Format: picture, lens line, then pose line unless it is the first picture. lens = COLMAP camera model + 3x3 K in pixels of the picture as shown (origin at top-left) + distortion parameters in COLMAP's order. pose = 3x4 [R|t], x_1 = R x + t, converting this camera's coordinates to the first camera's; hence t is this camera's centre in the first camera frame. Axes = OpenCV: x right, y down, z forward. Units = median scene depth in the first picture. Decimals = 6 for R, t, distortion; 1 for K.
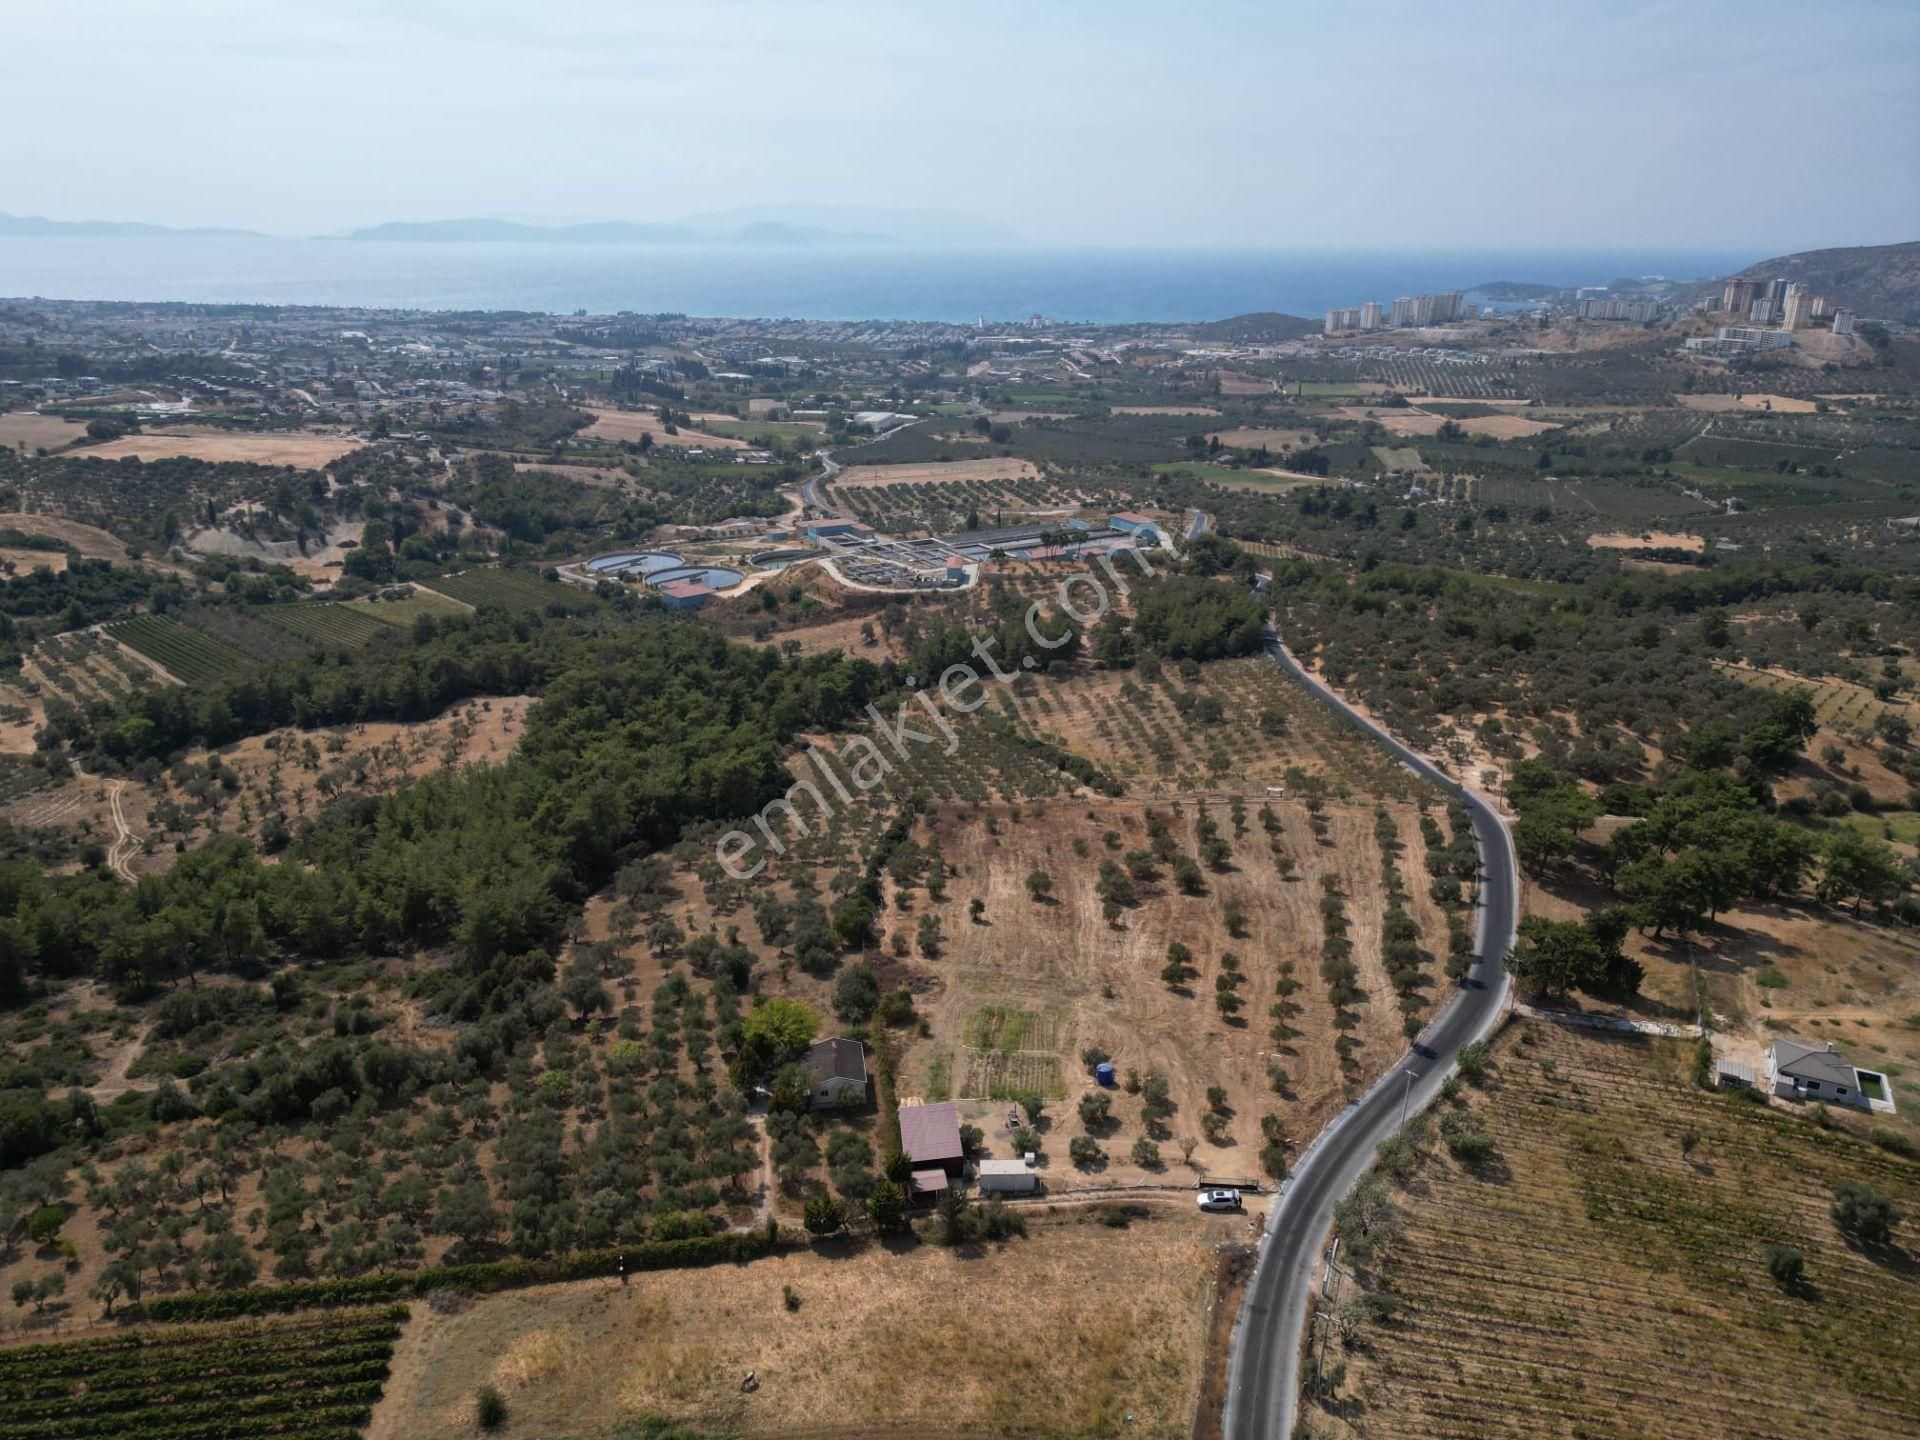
lens RADIAL K [[1333.1, 0, 953.0], [0, 1333.1, 718.0], [0, 0, 1]] dist [0.070184, -0.064440]
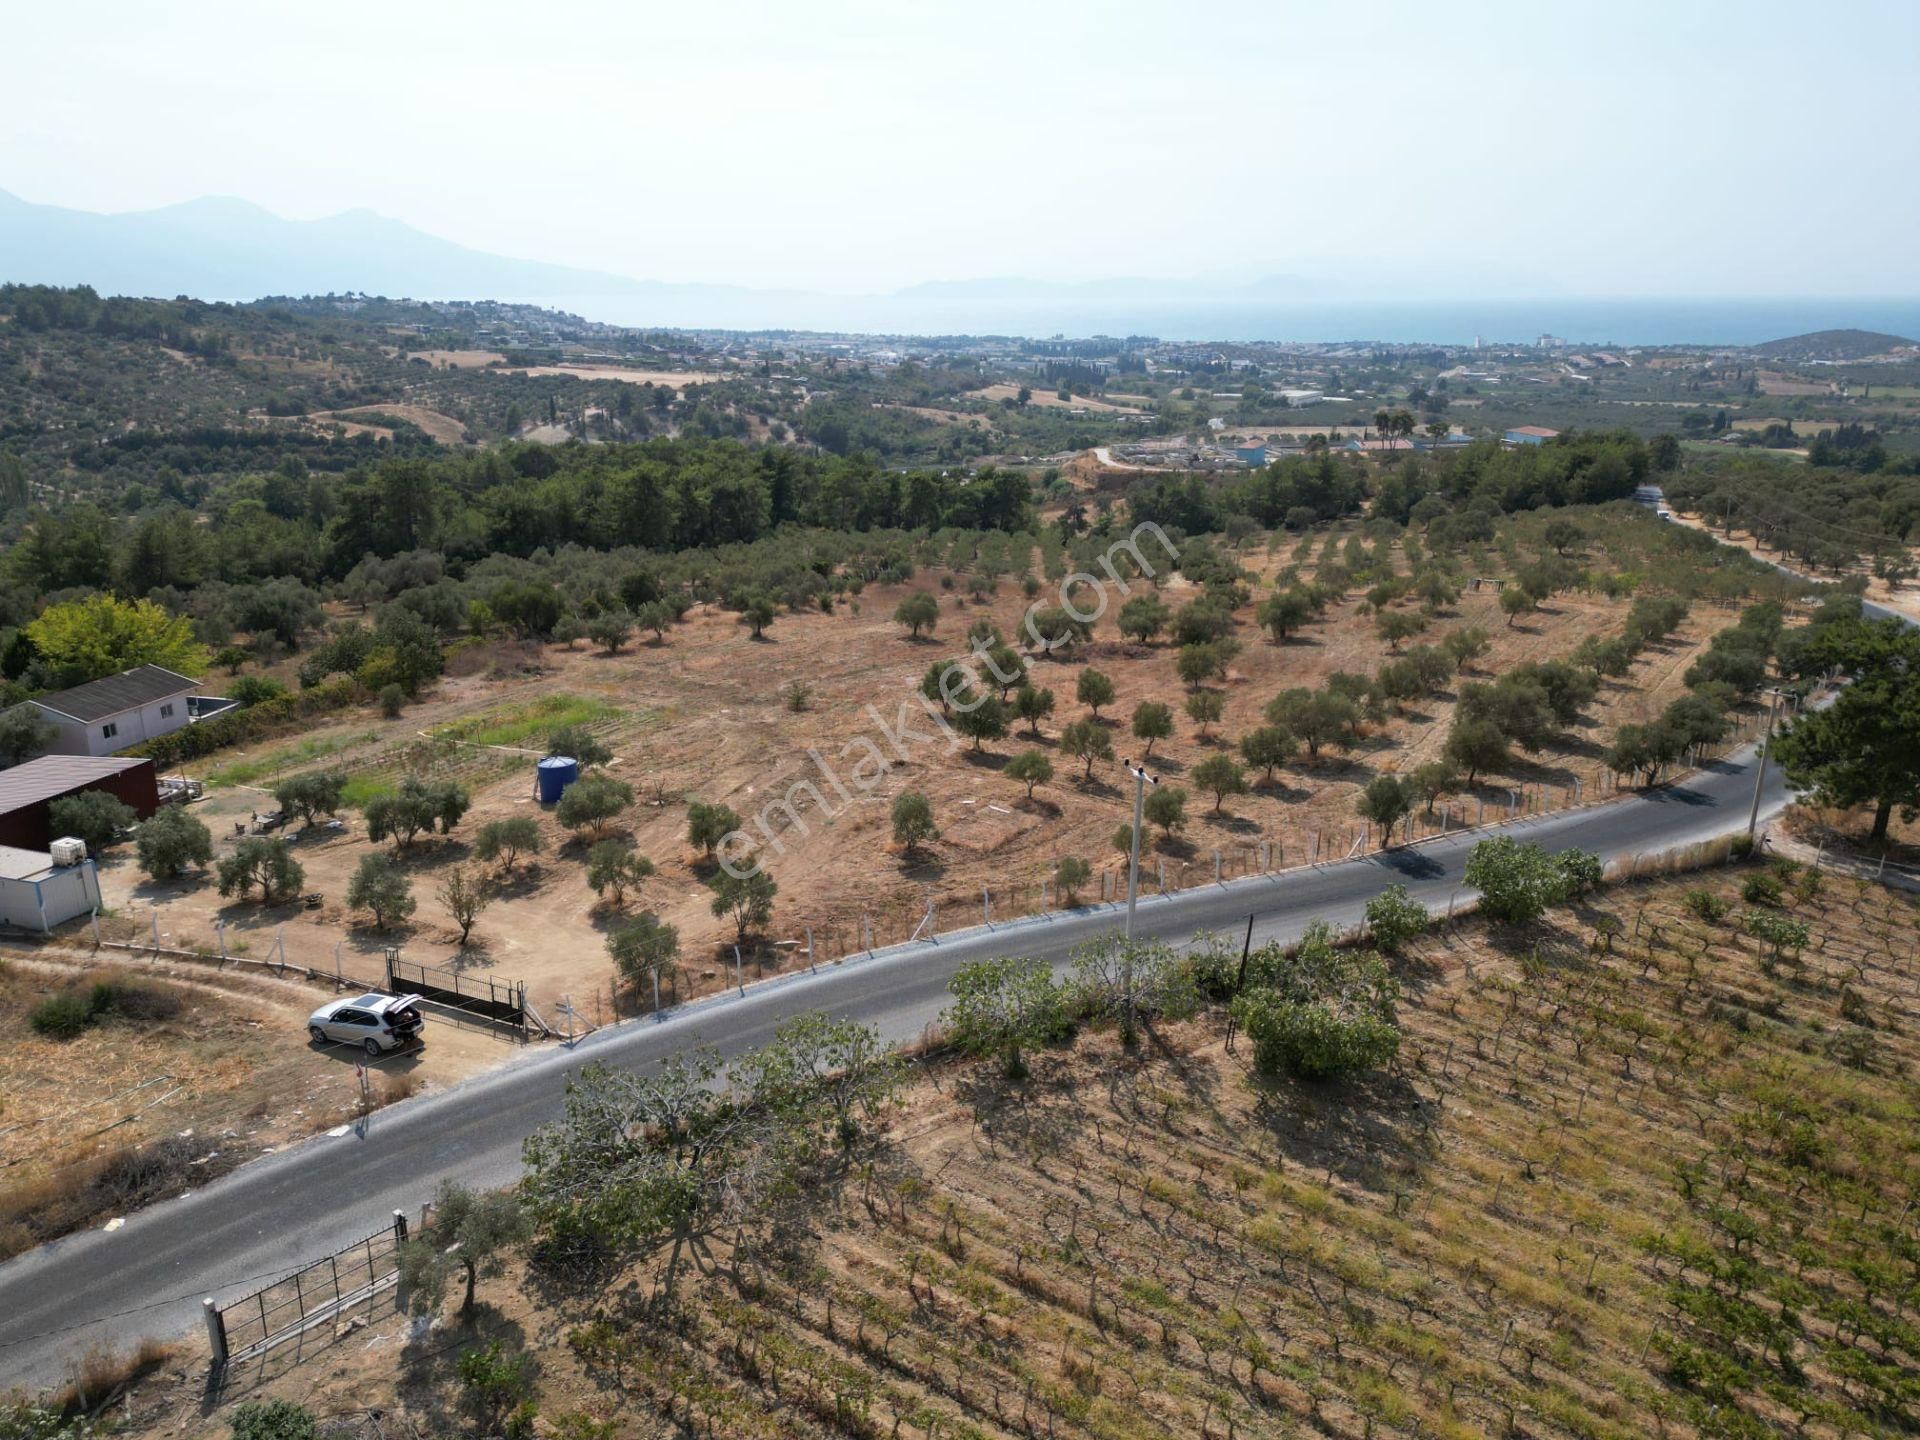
lens RADIAL K [[1333.1, 0, 957.9], [0, 1333.1, 725.1], [0, 0, 1]] dist [0.070184, -0.064440]
pose [[0.937633, 0.102105, -0.332292, 0.278420], [-0.112994, 0.993503, -0.013557, 0.181170], [0.328749, 0.050259, 0.943079, 0.484867]]
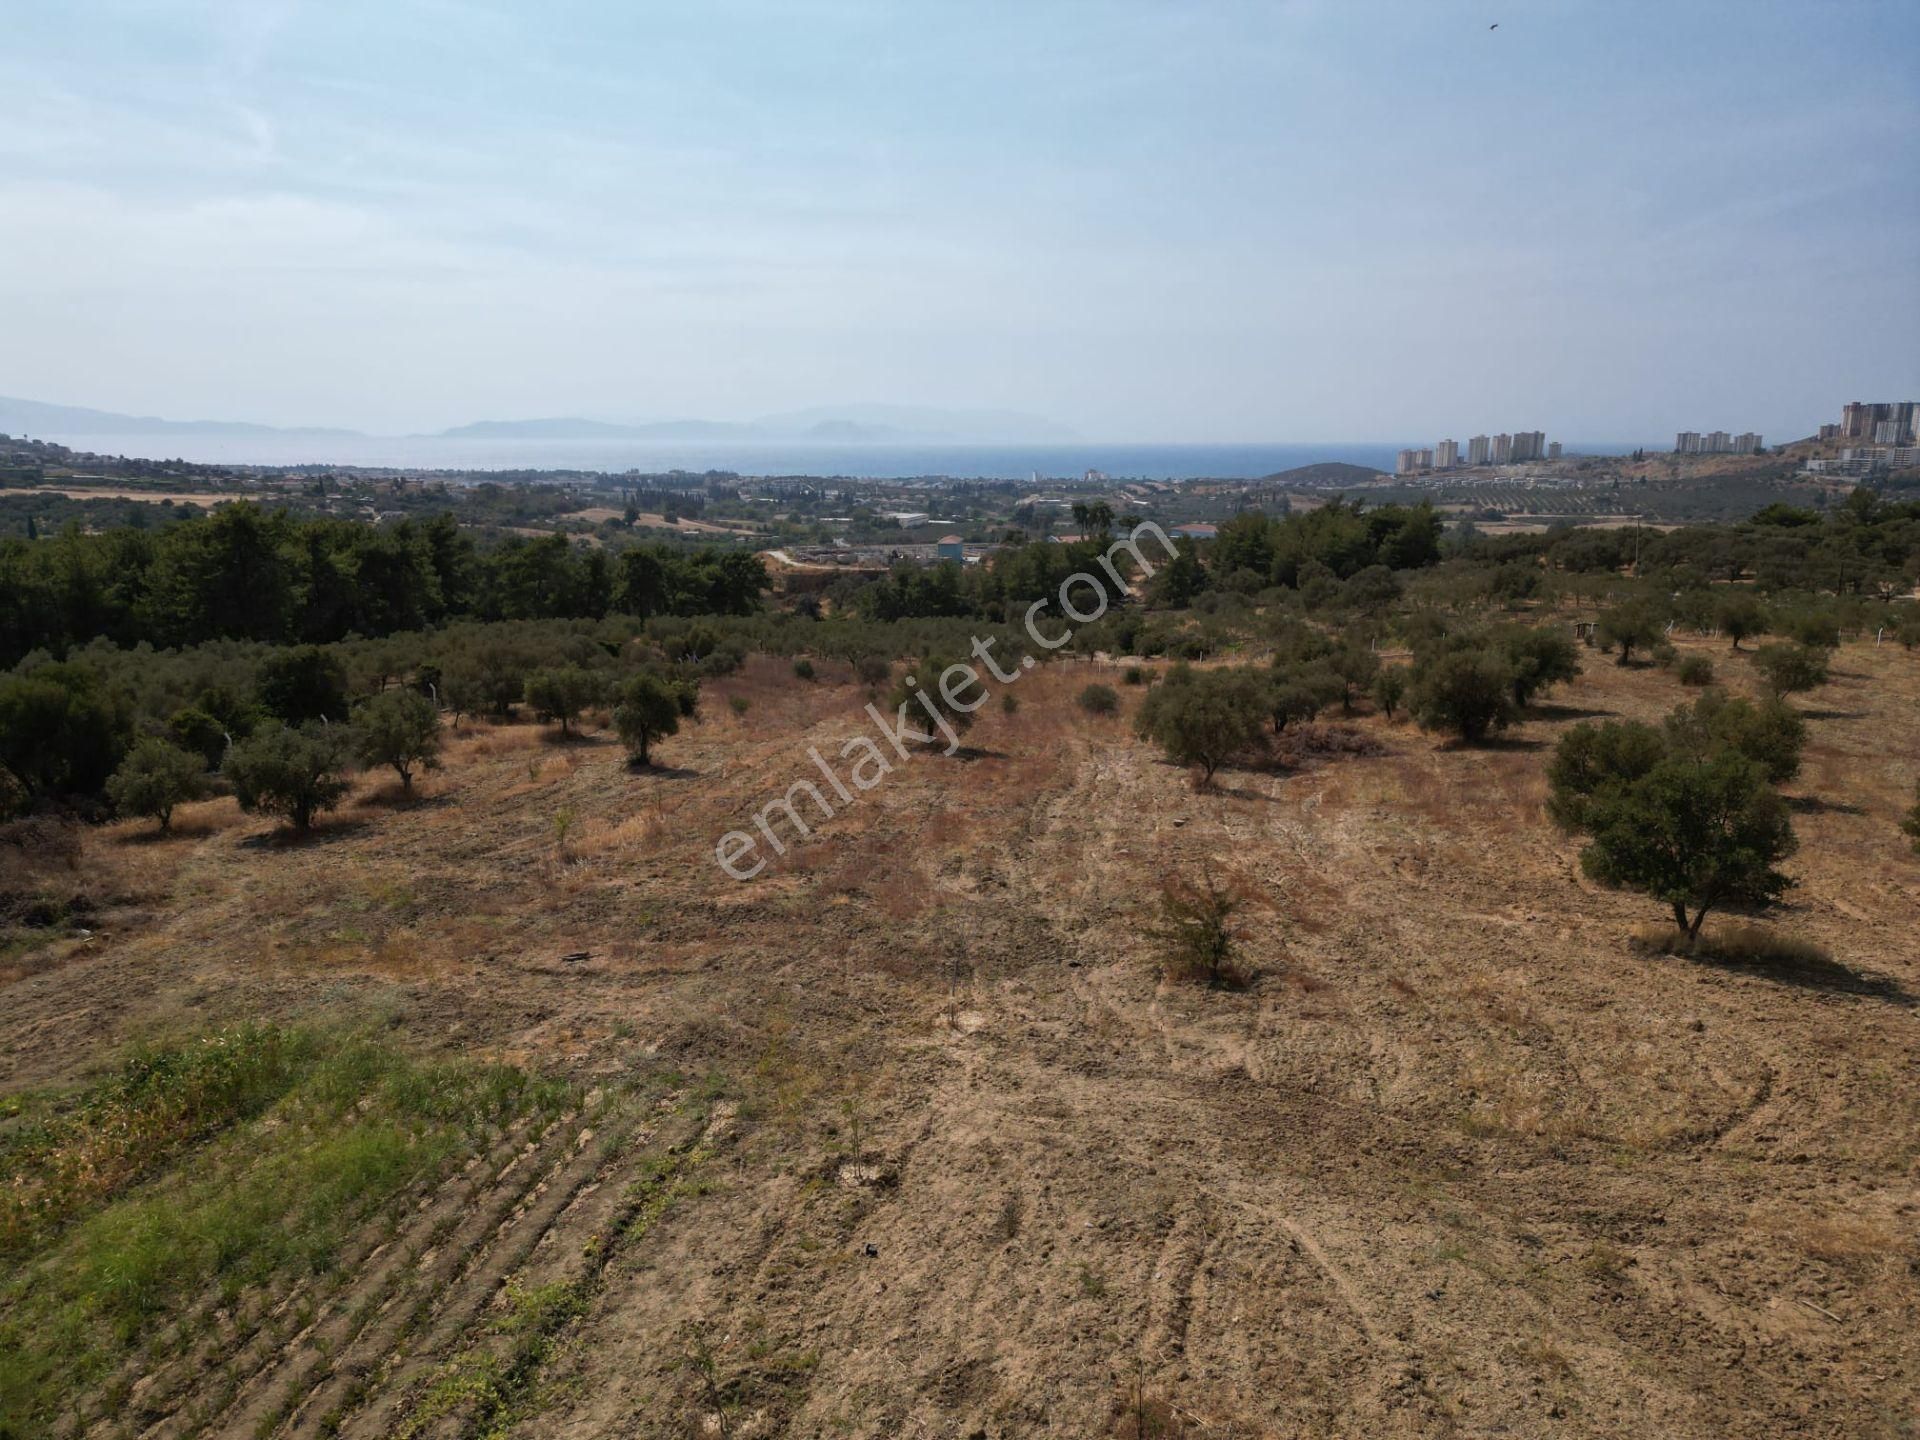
lens RADIAL K [[1333.1, 0, 955.8], [0, 1333.1, 727.1], [0, 0, 1]] dist [0.070184, -0.064440]
pose [[0.999060, 0.006985, -0.042780, 0.082538], [-0.012491, 0.991459, -0.129819, 0.170513], [0.041508, 0.130232, 0.990614, 0.736114]]
